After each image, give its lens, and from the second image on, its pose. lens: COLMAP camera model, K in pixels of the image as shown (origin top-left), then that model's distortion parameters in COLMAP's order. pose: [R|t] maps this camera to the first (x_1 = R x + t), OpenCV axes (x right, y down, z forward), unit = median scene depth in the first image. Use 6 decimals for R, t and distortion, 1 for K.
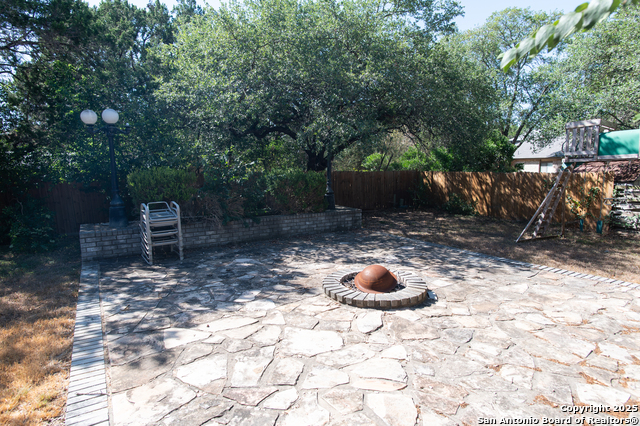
lens RADIAL K [[373.3, 0, 320.0], [0, 373.3, 213.0], [0, 0, 1]] dist [-0.001012, -0.000347]
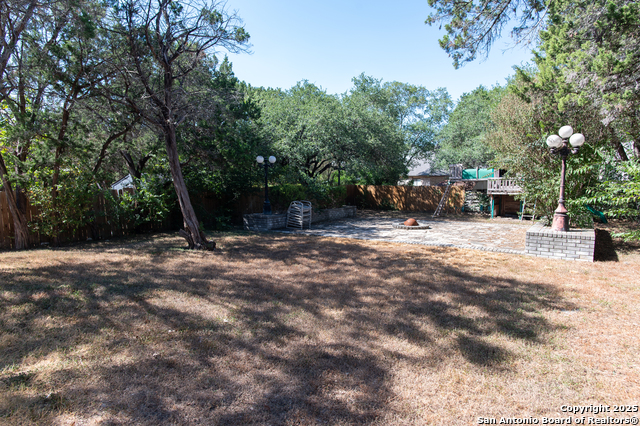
lens RADIAL K [[373.3, 0, 320.0], [0, 373.3, 213.0], [0, 0, 1]] dist [-0.001012, -0.000347]
pose [[0.936623, -0.027753, 0.349239, -0.735118], [0.037360, 0.999085, -0.020801, 0.061973], [-0.348342, 0.032530, 0.936803, -0.711257]]
